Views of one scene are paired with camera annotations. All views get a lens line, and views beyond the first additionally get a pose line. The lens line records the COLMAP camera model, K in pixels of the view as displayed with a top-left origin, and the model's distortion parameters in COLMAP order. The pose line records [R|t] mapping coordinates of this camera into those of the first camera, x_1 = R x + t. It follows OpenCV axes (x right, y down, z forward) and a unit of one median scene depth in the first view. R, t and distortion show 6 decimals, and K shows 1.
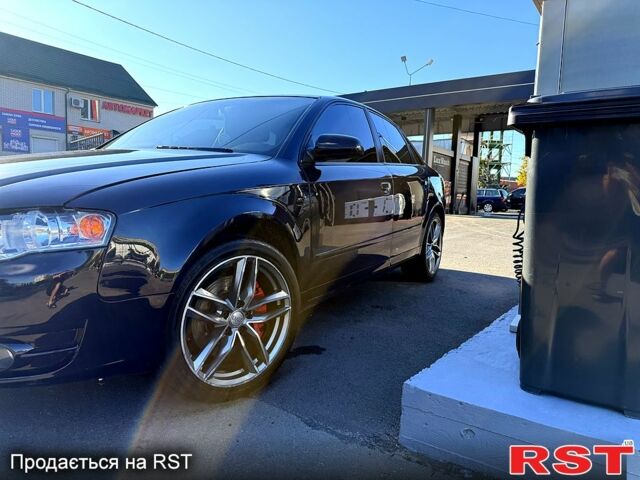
lens RADIAL K [[441.8, 0, 320.0], [0, 441.8, 240.0], [0, 0, 1]] dist [0.082608, -0.114897]
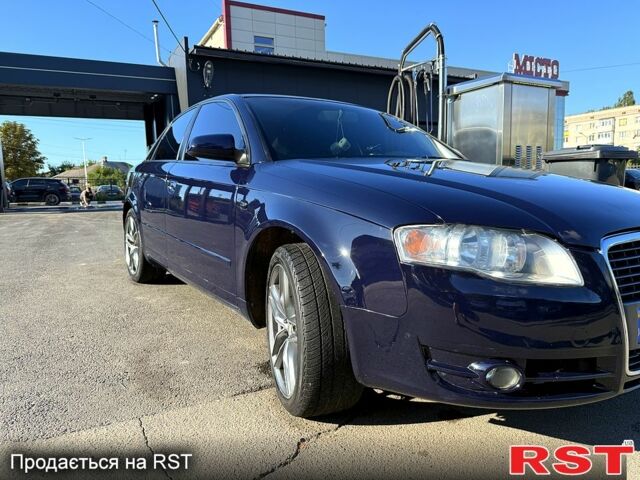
lens RADIAL K [[441.8, 0, 320.0], [0, 441.8, 240.0], [0, 0, 1]] dist [0.082608, -0.114897]
pose [[0.456589, -0.143877, 0.877967, -1.070461], [0.120785, 0.987725, 0.099049, -0.112725], [-0.881441, 0.060820, 0.468363, 0.554874]]
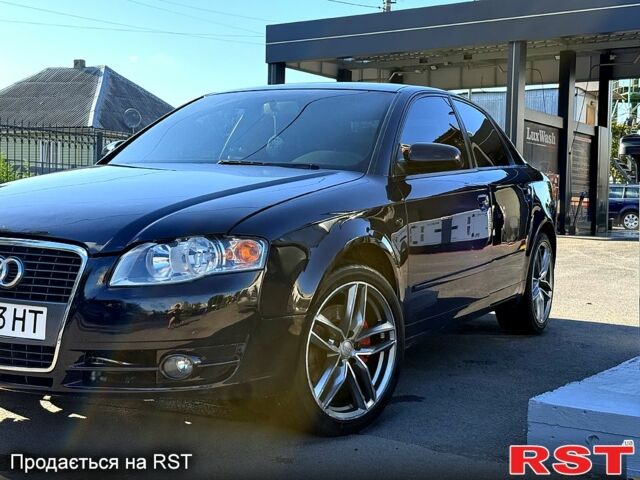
lens RADIAL K [[921.6, 0, 323.8], [0, 921.6, 239.3], [0, 0, 1]] dist [0.098771, -0.024103]
pose [[0.999223, -0.012601, 0.037340, -0.176451], [0.014683, 0.998321, -0.056033, 0.030507], [-0.036571, 0.056538, 0.997730, -0.557338]]
